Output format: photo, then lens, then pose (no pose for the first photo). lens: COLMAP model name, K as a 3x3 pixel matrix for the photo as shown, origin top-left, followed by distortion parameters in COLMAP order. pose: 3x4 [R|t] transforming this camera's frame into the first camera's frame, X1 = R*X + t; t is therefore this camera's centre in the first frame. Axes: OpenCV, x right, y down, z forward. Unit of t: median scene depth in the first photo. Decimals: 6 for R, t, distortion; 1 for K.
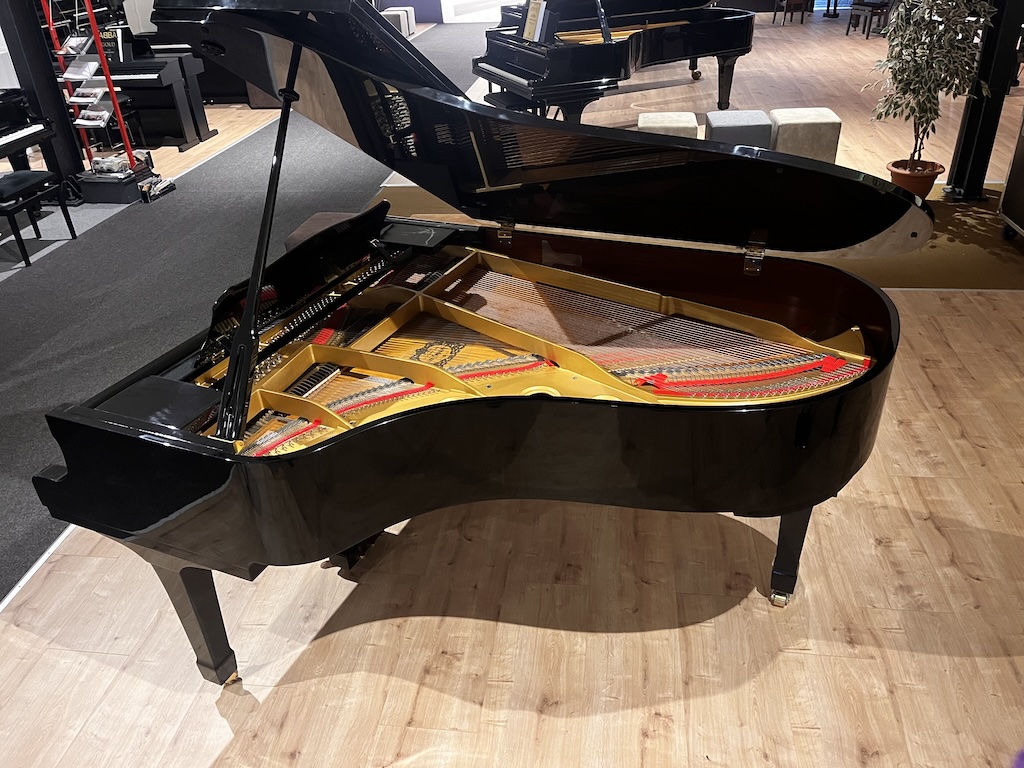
lens RADIAL K [[771.7, 0, 517.0], [0, 771.7, 385.3], [0, 0, 1]] dist [0.065745, -0.084445]
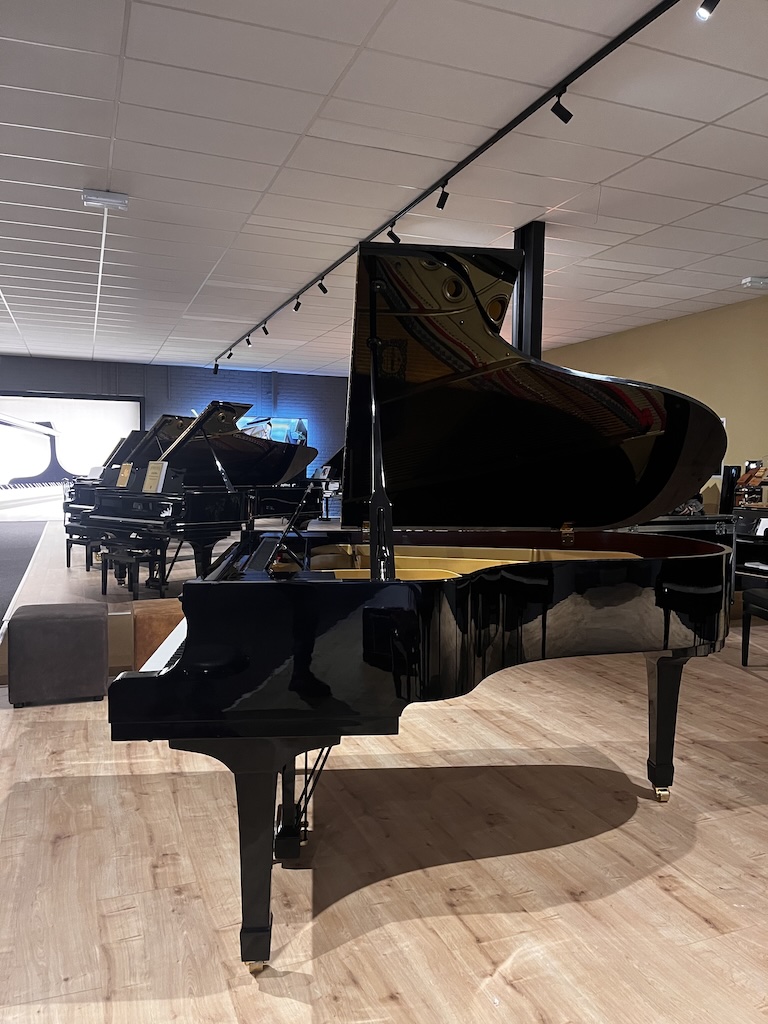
lens RADIAL K [[771.7, 0, 384.0], [0, 771.7, 512.0], [0, 0, 1]] dist [0.065745, -0.084445]
pose [[0.875118, 0.024003, 0.483314, -0.657257], [0.208504, 0.882598, -0.421364, 0.324980], [-0.436686, 0.469516, 0.767372, 0.073903]]
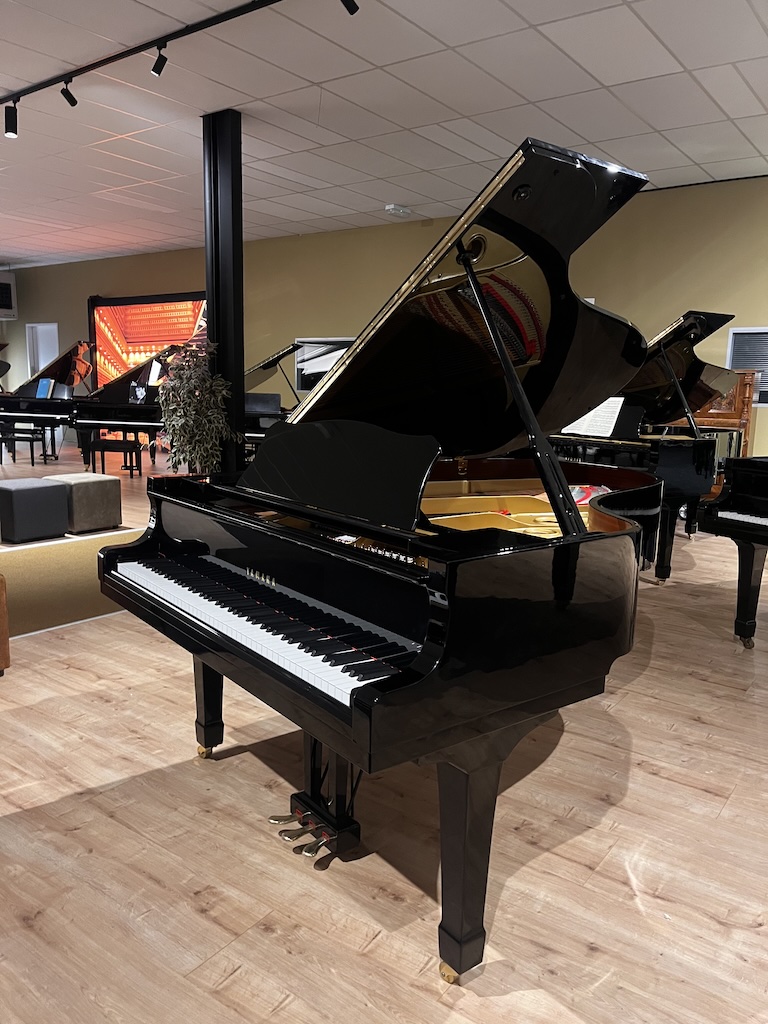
lens RADIAL K [[773.6, 0, 388.2], [0, 773.6, 512.6], [0, 0, 1]] dist [0.096984, -0.132808]
pose [[0.481542, -0.088387, 0.871955, -1.001365], [0.416127, 0.898664, -0.138714, 0.060225], [-0.771334, 0.429640, 0.469525, 0.503512]]
